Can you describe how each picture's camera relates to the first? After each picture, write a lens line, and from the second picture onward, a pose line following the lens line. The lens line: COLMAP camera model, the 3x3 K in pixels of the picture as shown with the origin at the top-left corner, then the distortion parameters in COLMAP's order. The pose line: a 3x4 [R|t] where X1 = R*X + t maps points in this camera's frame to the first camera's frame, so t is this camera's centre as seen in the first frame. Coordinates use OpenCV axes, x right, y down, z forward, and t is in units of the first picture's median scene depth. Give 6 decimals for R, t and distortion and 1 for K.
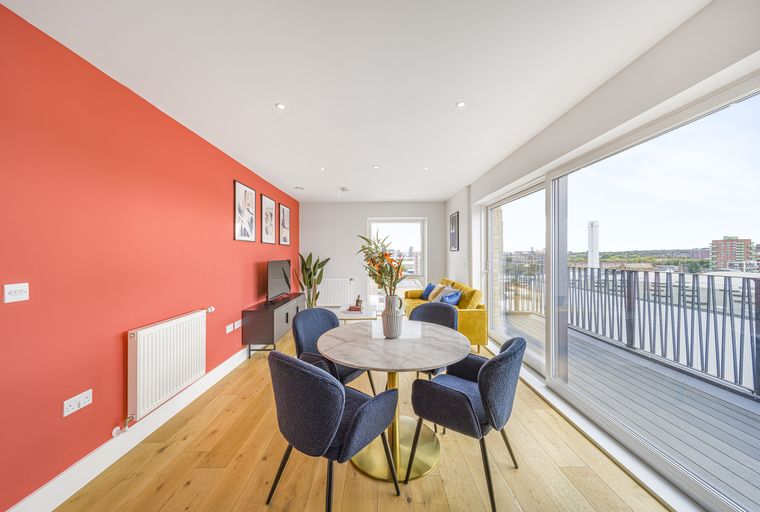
lens RADIAL K [[263.9, 0, 380.0], [0, 263.9, 256.0], [0, 0, 1]] dist [0.000181, -0.000005]
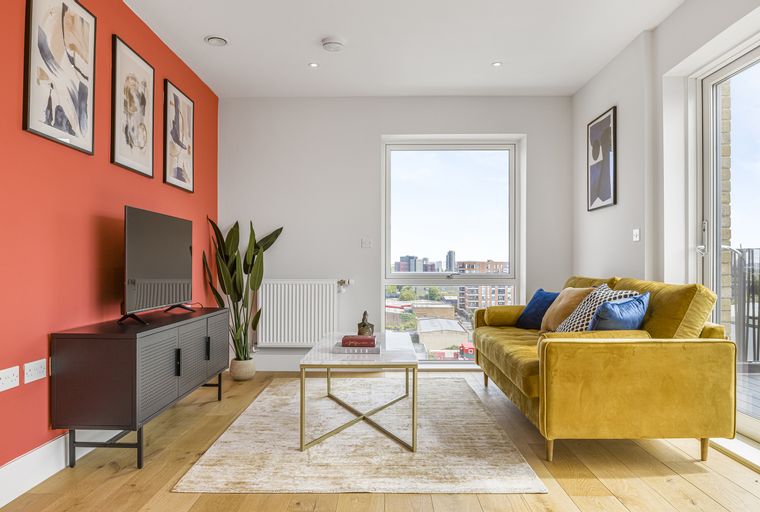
lens RADIAL K [[566.2, 0, 380.0], [0, 566.2, 256.0], [0, 0, 1]] dist [-0.008080, -0.003826]
pose [[0.999616, 0.005248, -0.027200, -0.041286], [-0.005282, 0.999985, -0.001154, 0.077690], [0.027193, 0.001298, 0.999629, 0.190287]]
